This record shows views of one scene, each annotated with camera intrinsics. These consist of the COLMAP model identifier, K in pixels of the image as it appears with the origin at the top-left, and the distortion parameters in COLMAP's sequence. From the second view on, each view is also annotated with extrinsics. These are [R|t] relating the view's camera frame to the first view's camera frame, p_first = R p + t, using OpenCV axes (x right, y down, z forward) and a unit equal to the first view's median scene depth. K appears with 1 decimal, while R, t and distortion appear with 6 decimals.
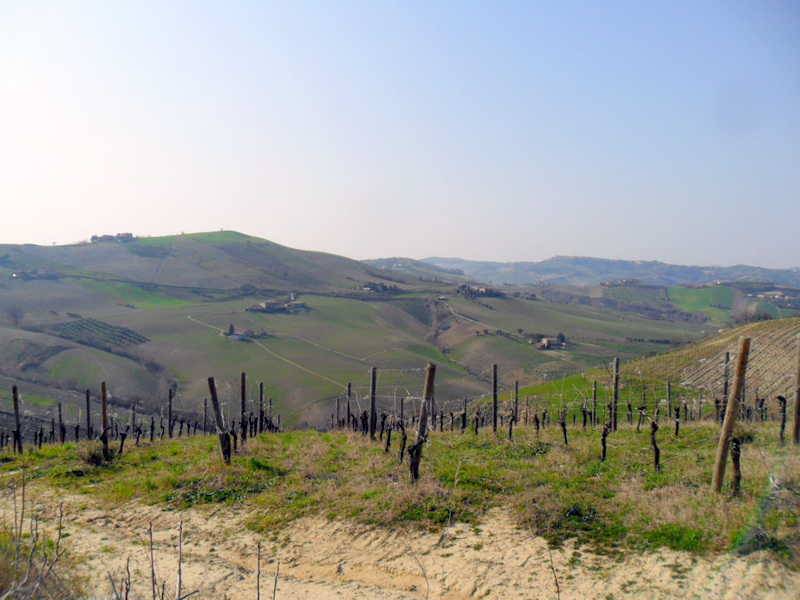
lens RADIAL K [[652.3, 0, 400.1], [0, 652.3, 321.6], [0, 0, 1]] dist [-0.008178, -0.005406]
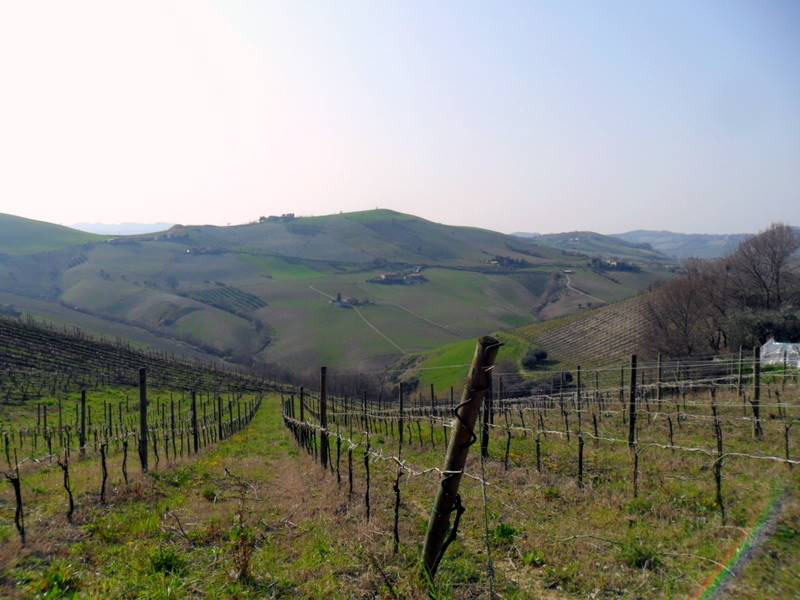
lens RADIAL K [[659.8, 0, 404.8], [0, 659.8, 299.9], [0, 0, 1]] dist [-0.011210, 0.012361]
pose [[0.952016, 0.016260, -0.305617, 0.139332], [-0.015234, 0.999867, 0.005742, 0.005477], [0.305670, -0.000811, 0.952137, -0.040660]]
